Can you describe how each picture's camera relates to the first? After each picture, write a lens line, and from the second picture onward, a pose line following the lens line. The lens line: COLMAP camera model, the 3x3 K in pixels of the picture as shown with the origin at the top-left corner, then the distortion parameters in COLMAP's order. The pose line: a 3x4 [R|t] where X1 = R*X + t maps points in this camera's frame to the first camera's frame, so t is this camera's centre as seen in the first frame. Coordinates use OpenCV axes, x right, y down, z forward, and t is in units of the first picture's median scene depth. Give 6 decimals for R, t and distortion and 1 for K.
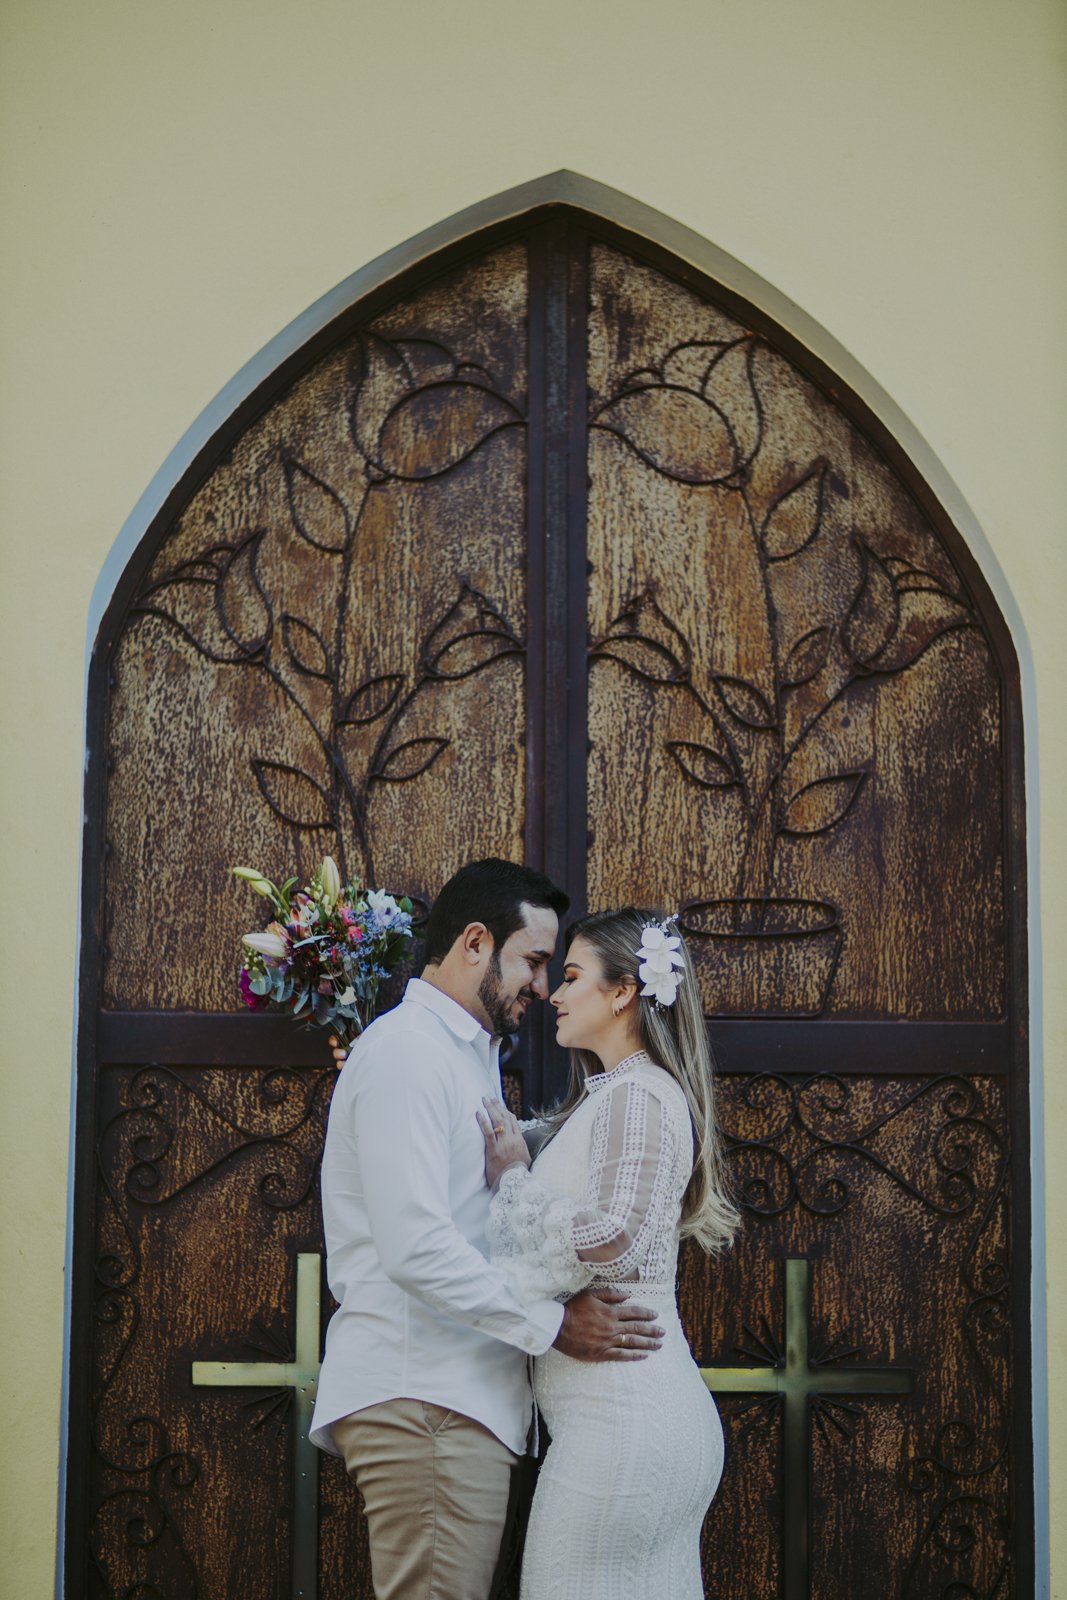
lens RADIAL K [[4141.5, 0, 510.4], [0, 4141.5, 803.4], [0, 0, 1]] dist [-0.123062, -0.512968]
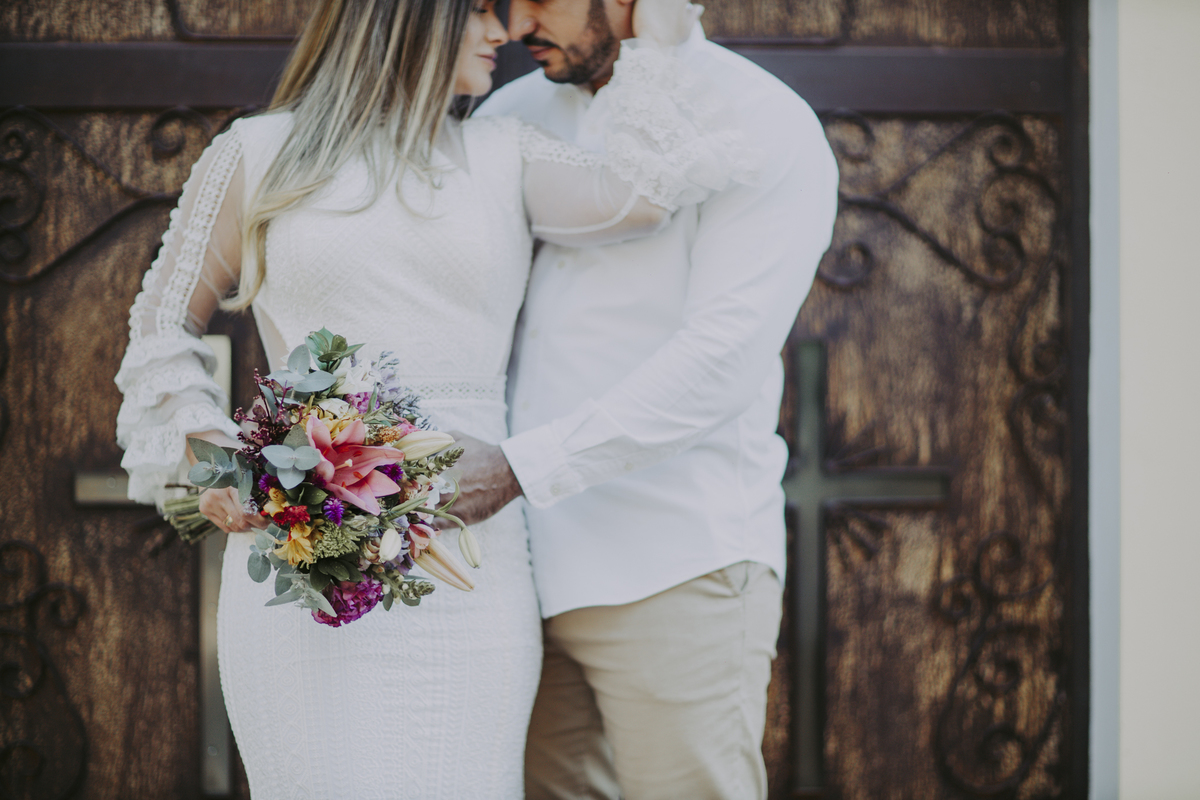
lens RADIAL K [[2936.9, 0, 599.4], [0, 2936.9, 398.8], [0, 0, 1]] dist [-0.098586, -1.041021]
pose [[0.998775, -0.008783, 0.048687, -0.001164], [-0.000555, 0.982067, 0.188529, 0.011240], [-0.049470, -0.188325, 0.980860, 0.418222]]
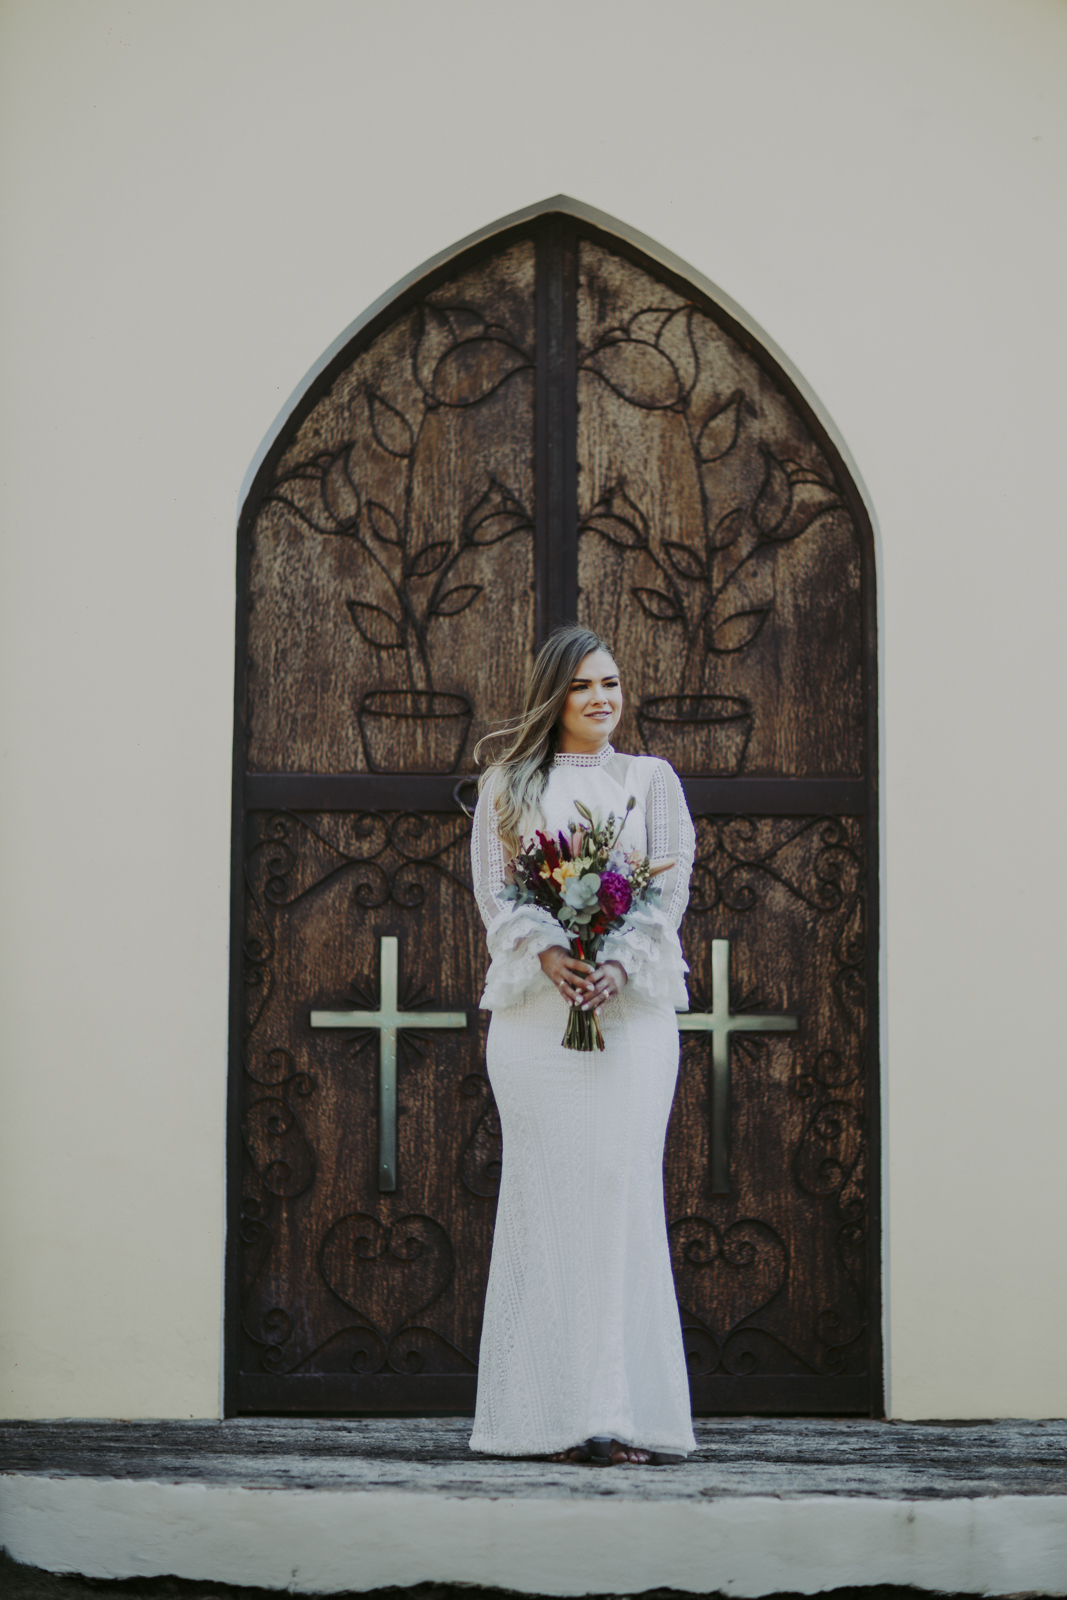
lens RADIAL K [[4087.4, 0, 574.5], [0, 4087.4, 798.9], [0, 0, 1]] dist [-0.042875, -0.384072]
pose [[0.999801, -0.003173, 0.019681, -0.011048], [0.002103, 0.998531, 0.054144, -0.018638], [-0.019824, -0.054091, 0.998339, -0.441749]]
